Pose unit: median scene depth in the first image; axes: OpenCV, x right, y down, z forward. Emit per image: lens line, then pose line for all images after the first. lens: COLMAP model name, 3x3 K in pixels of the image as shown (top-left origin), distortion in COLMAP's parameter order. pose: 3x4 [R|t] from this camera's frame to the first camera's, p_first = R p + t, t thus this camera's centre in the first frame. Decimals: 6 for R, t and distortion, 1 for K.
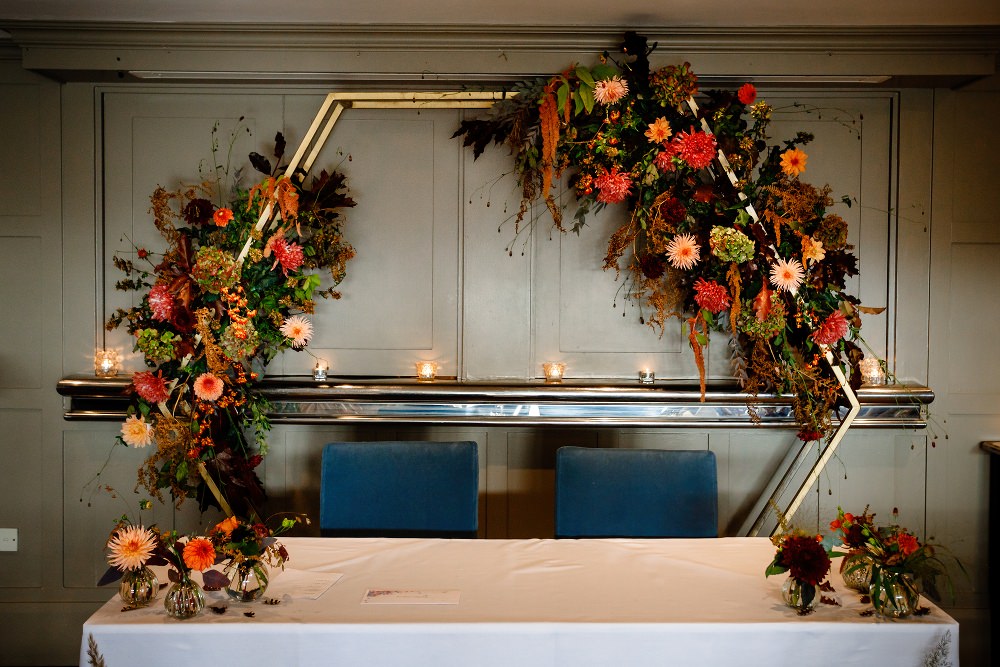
lens RADIAL K [[1032.7, 0, 500.8], [0, 1032.7, 302.1], [0, 0, 1]] dist [0.006700, -0.104141]
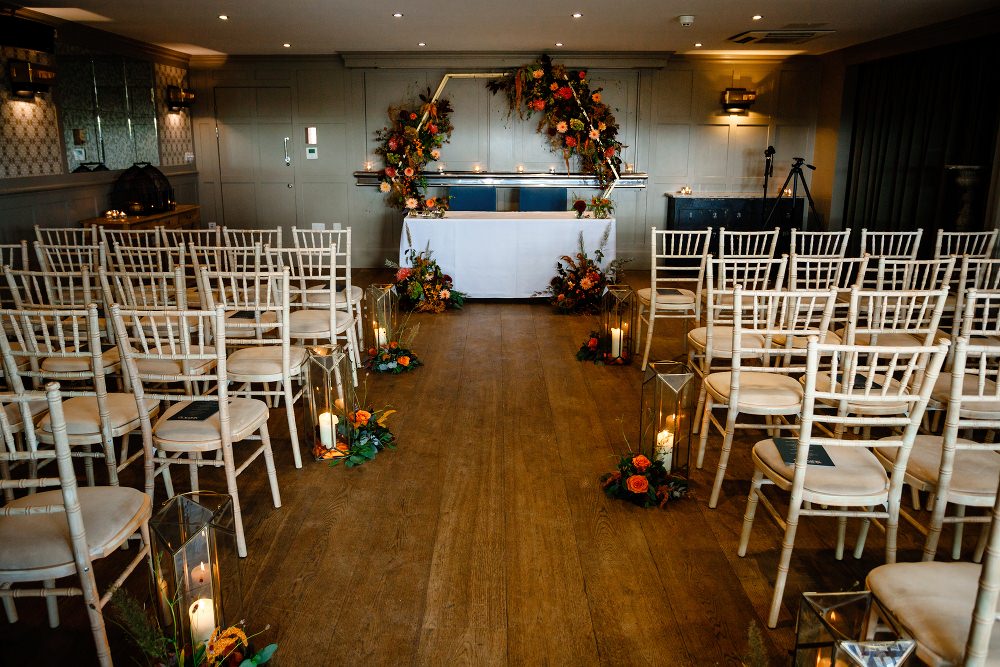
lens RADIAL K [[772.4, 0, 497.8], [0, 772.4, 318.3], [0, 0, 1]] dist [-0.074666, 0.115666]
pose [[0.999993, -0.003091, -0.002187, -0.011001], [0.003438, 0.983196, 0.182522, 0.092682], [0.001586, -0.182528, 0.983199, -1.352250]]
